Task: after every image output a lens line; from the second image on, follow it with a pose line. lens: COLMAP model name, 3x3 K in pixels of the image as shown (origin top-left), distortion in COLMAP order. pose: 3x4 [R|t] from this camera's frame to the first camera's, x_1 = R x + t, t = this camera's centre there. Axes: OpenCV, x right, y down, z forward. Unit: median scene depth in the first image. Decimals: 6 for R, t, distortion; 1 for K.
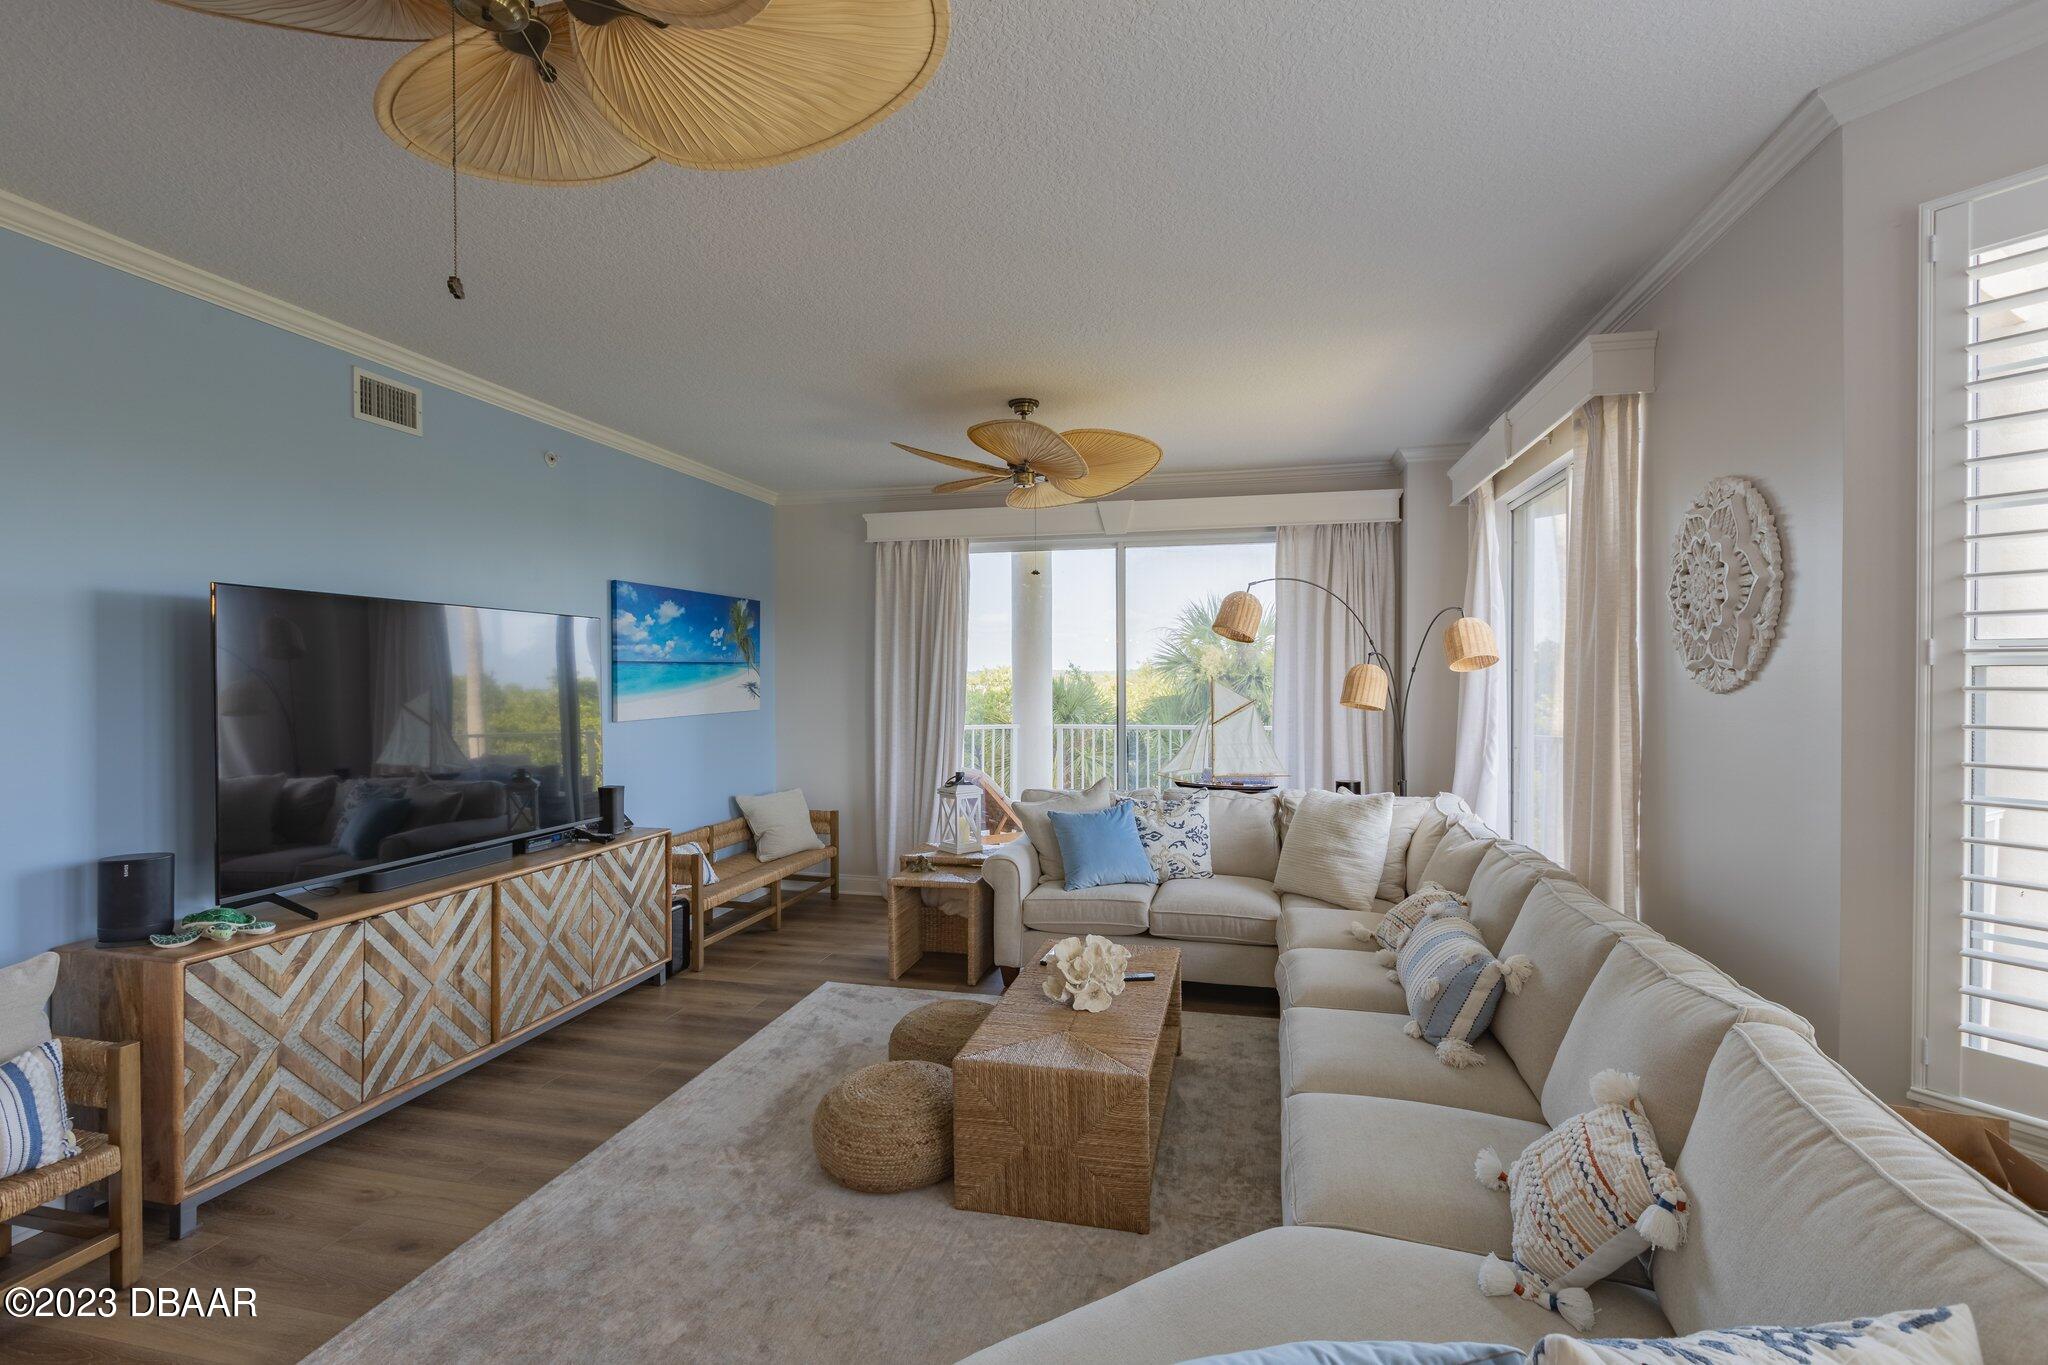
lens RADIAL K [[916.7, 0, 1018.6], [0, 916.7, 684.5], [0, 0, 1]] dist [0.000683, 0.000003]
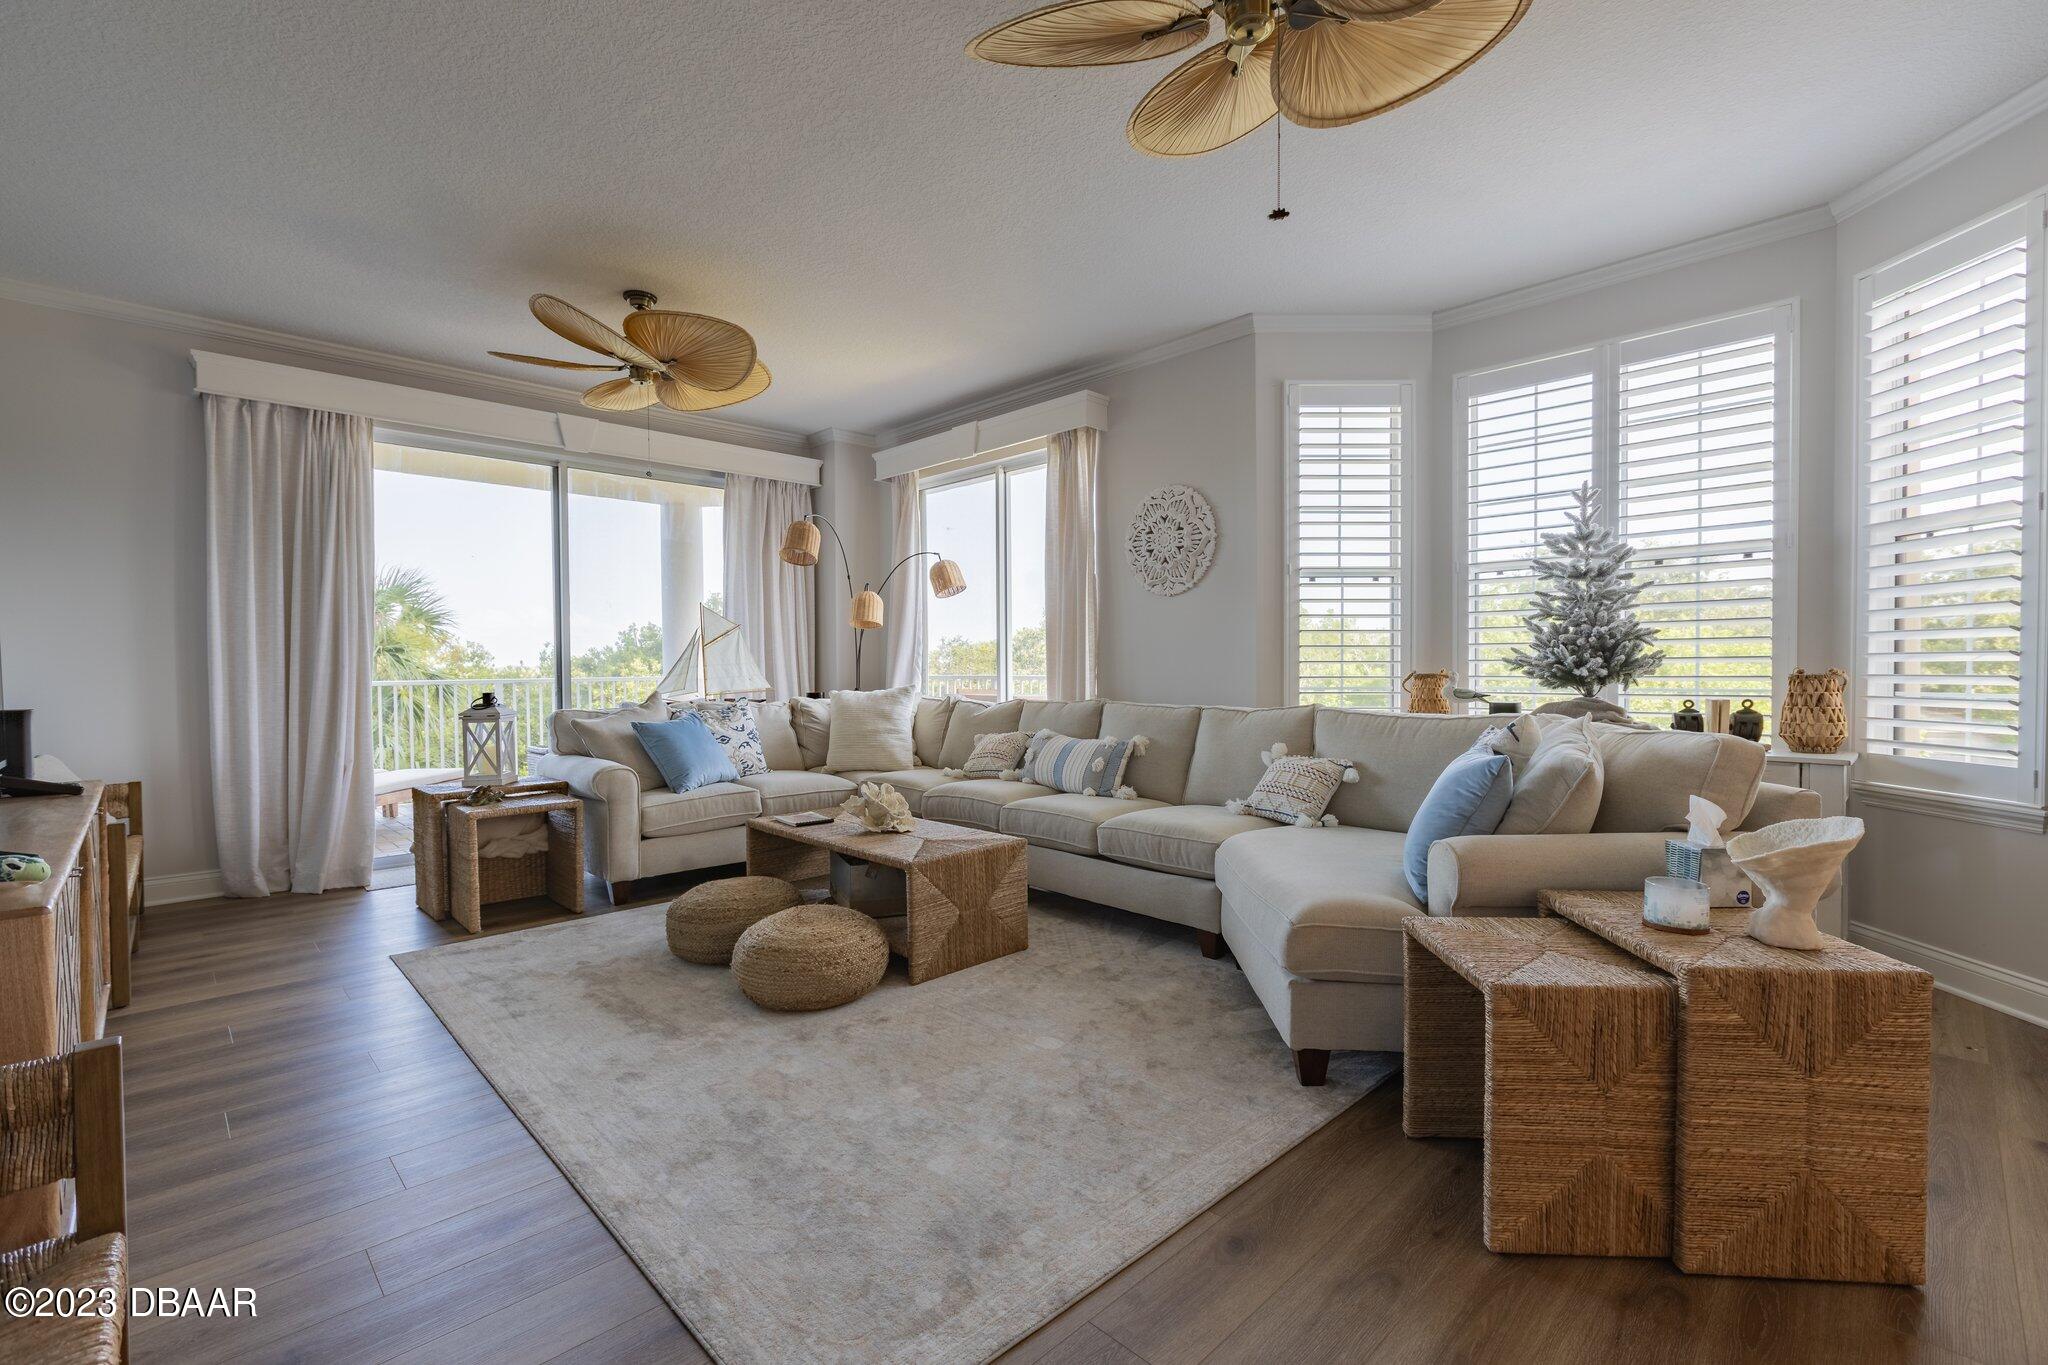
lens RADIAL K [[909.6, 0, 1024.0], [0, 909.6, 682.5], [0, 0, 1]] dist [0.000516, -0.000755]
pose [[0.531791, -0.015466, 0.846735, -0.607184], [0.013572, 0.999860, 0.009739, 0.099563], [-0.846767, 0.006313, 0.531926, 0.144936]]
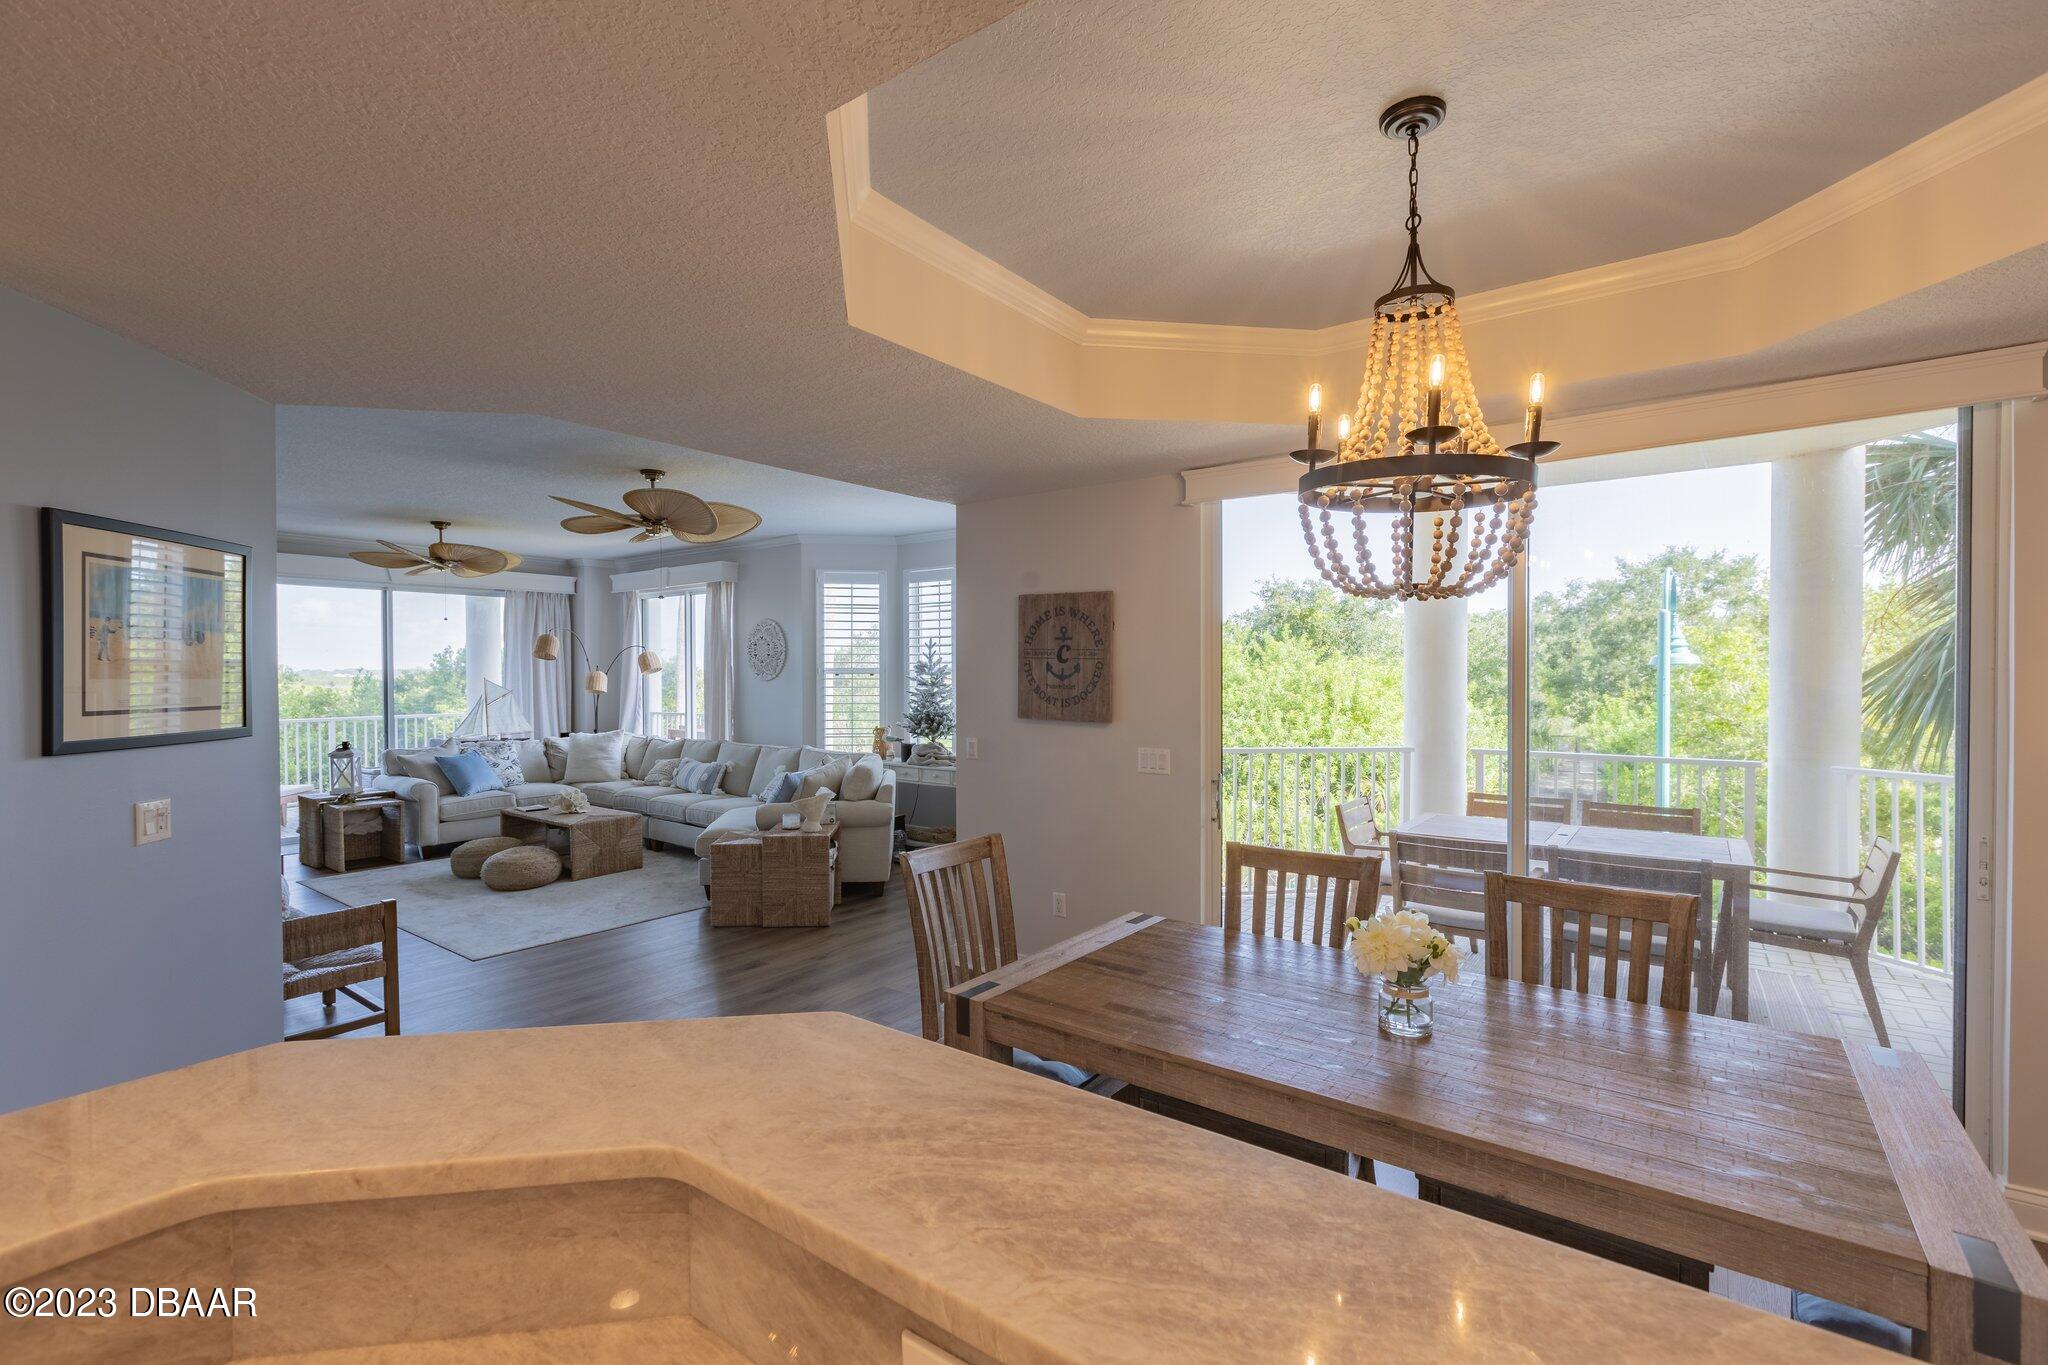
lens RADIAL K [[909.6, 0, 1024.0], [0, 909.6, 682.5], [0, 0, 1]] dist [0.000516, -0.000755]
pose [[0.394888, -0.008045, 0.918694, -1.169599], [0.011375, 0.999928, 0.003867, 0.007499], [-0.918659, 0.008923, 0.394951, -0.722469]]
